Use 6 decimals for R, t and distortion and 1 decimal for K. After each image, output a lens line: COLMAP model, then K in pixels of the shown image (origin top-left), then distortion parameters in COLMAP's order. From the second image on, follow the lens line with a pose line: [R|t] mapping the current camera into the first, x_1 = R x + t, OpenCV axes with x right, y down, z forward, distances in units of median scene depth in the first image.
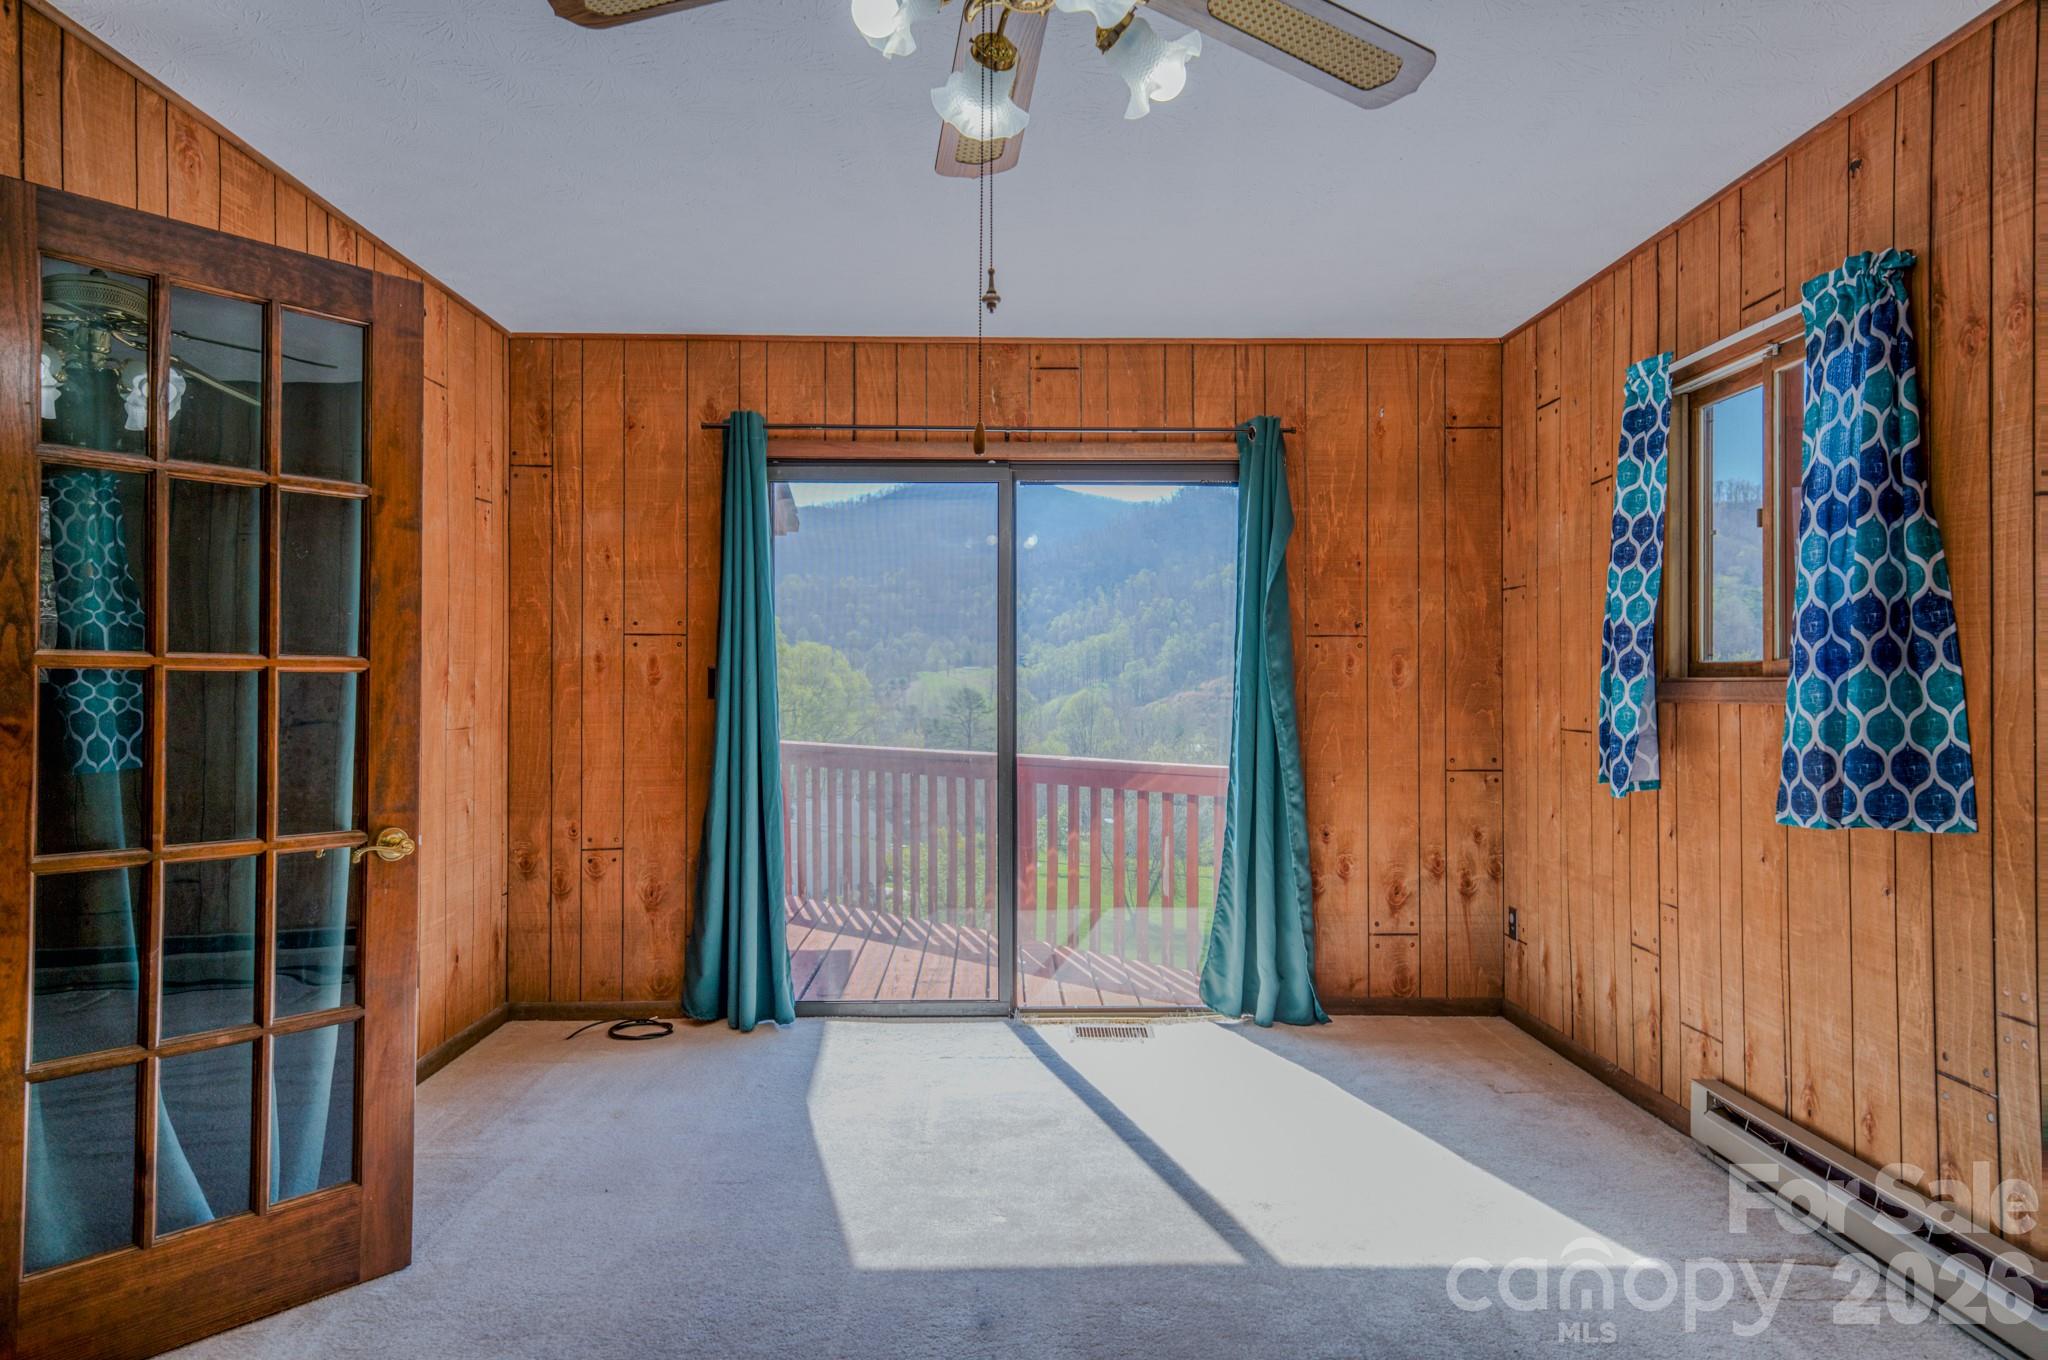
lens RADIAL K [[1325.8, 0, 1019.5], [0, 1325.8, 667.6], [0, 0, 1]] dist [0.024705, 0.002763]
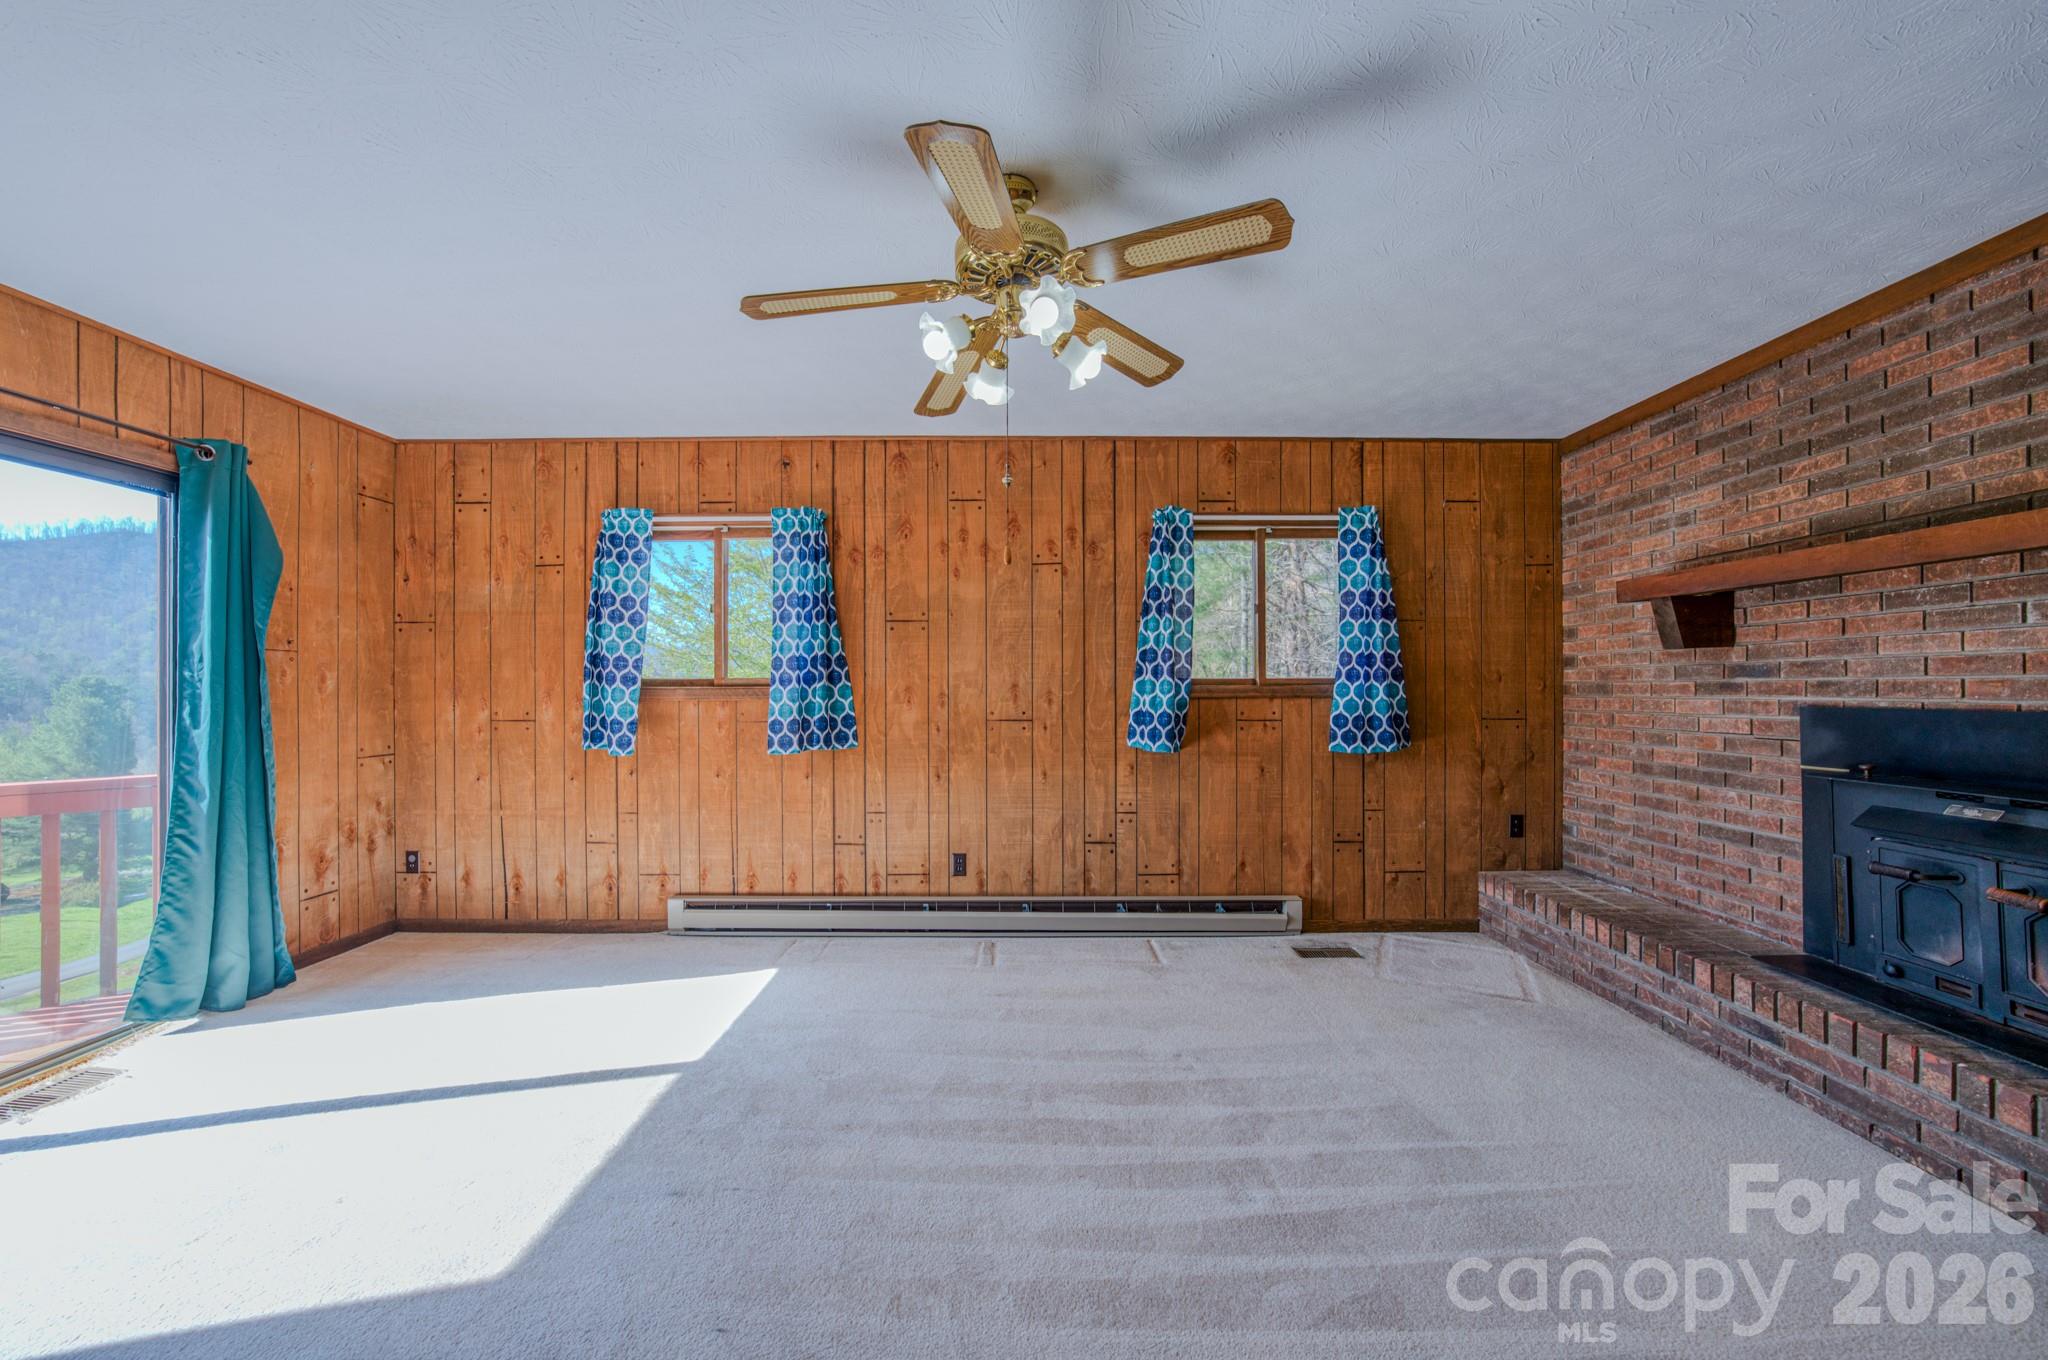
lens RADIAL K [[732.2, 0, 1018.3], [0, 732.2, 688.0], [0, 0, 1]] dist [-0.027811, 0.006483]
pose [[0.021388, -0.000177, 0.999771, -0.449756], [-0.009224, 0.999957, 0.000374, 0.003509], [-0.999729, -0.009230, 0.021385, 0.421096]]
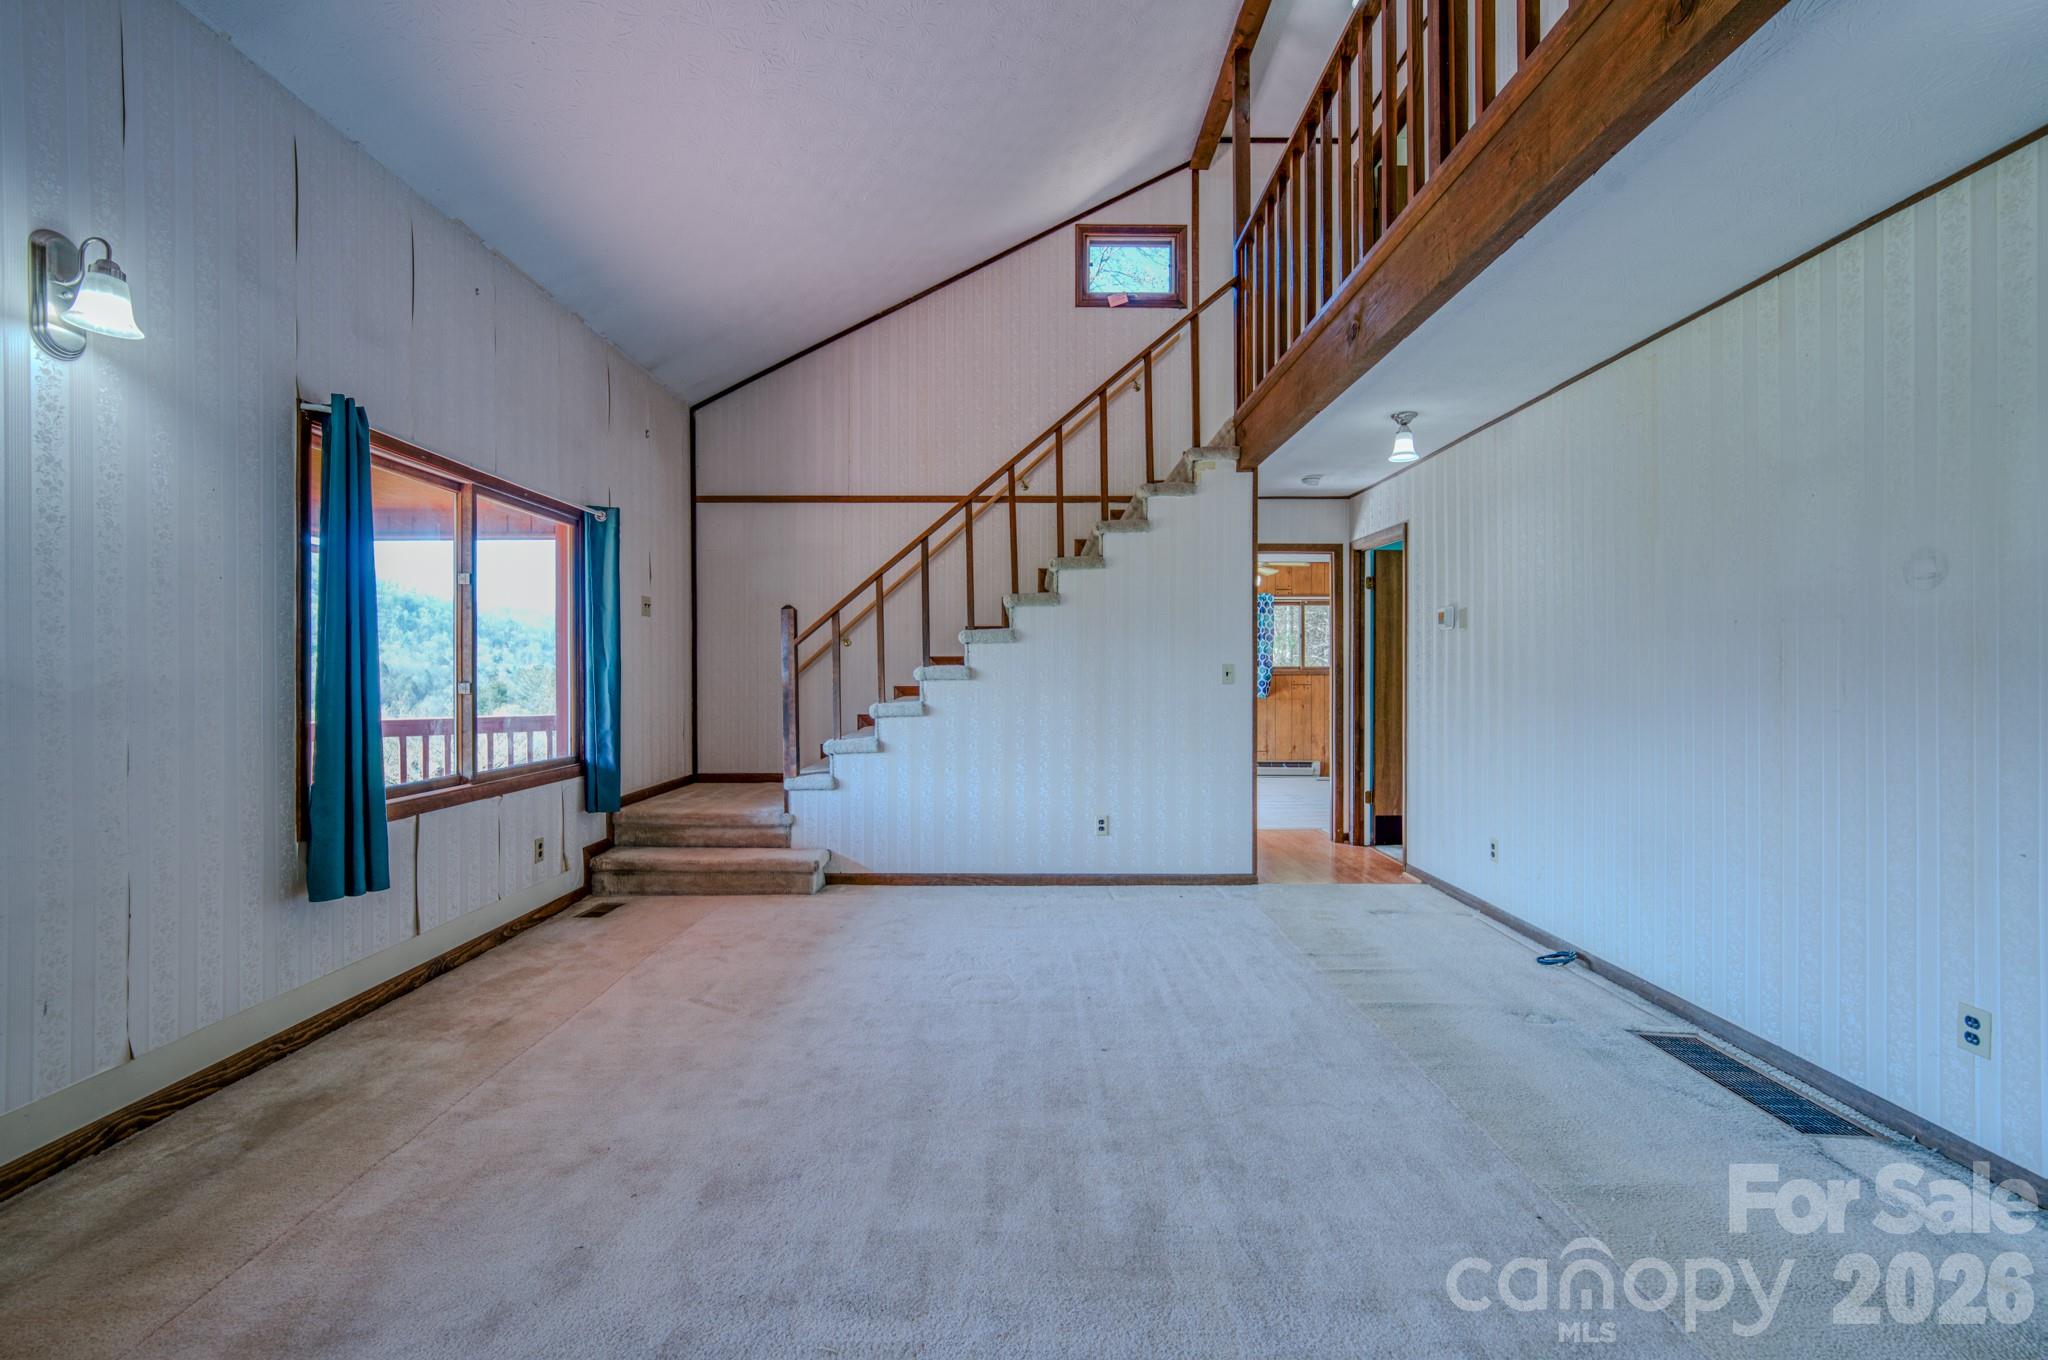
lens RADIAL K [[867.0, 0, 1024.6], [0, 867.0, 670.7], [0, 0, 1]] dist [-0.003691, 0.000169]
pose [[0.017538, -0.002837, 0.999842, -2.048593], [-0.011384, 0.999931, 0.003037, 0.002809], [-0.999781, -0.011436, 0.017504, 0.896145]]
